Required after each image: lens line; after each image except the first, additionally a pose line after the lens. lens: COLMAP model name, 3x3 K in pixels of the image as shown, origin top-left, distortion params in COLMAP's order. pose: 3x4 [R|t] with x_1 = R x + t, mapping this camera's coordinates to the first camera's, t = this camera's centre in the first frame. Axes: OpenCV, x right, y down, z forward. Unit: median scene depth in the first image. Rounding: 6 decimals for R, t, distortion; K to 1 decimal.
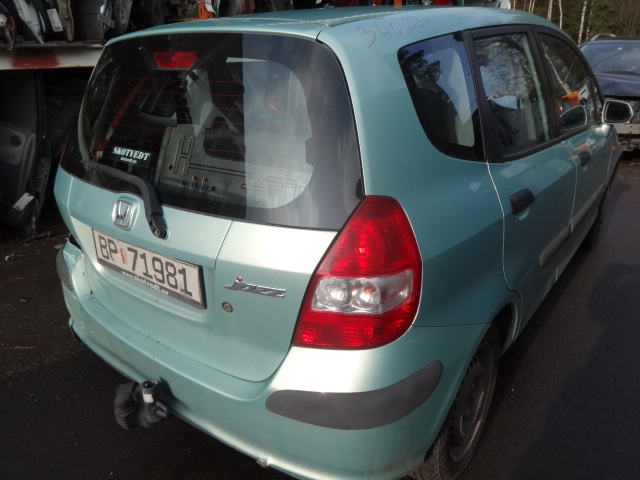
lens RADIAL K [[472.6, 0, 320.0], [0, 472.6, 239.9], [0, 0, 1]] dist [0.001975, 0.000117]
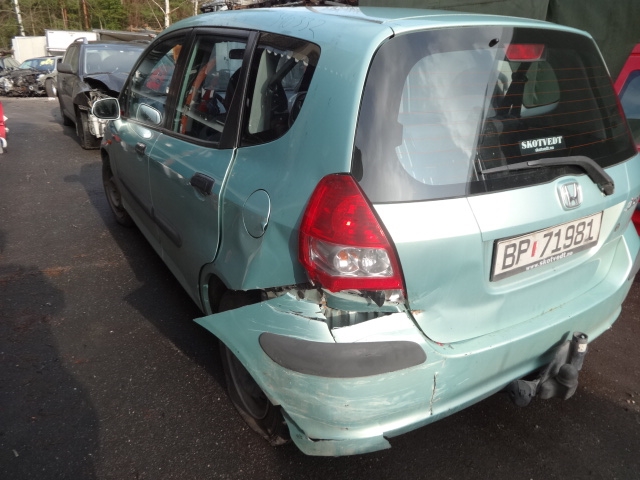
lens RADIAL K [[472.6, 0, 320.0], [0, 472.6, 240.0], [0, 0, 1]] dist [0.001975, 0.000117]
pose [[0.356557, -0.339437, 0.870431, -1.519213], [0.340345, 0.914839, 0.217338, -0.372451], [-0.870076, 0.218754, 0.441718, 1.005112]]
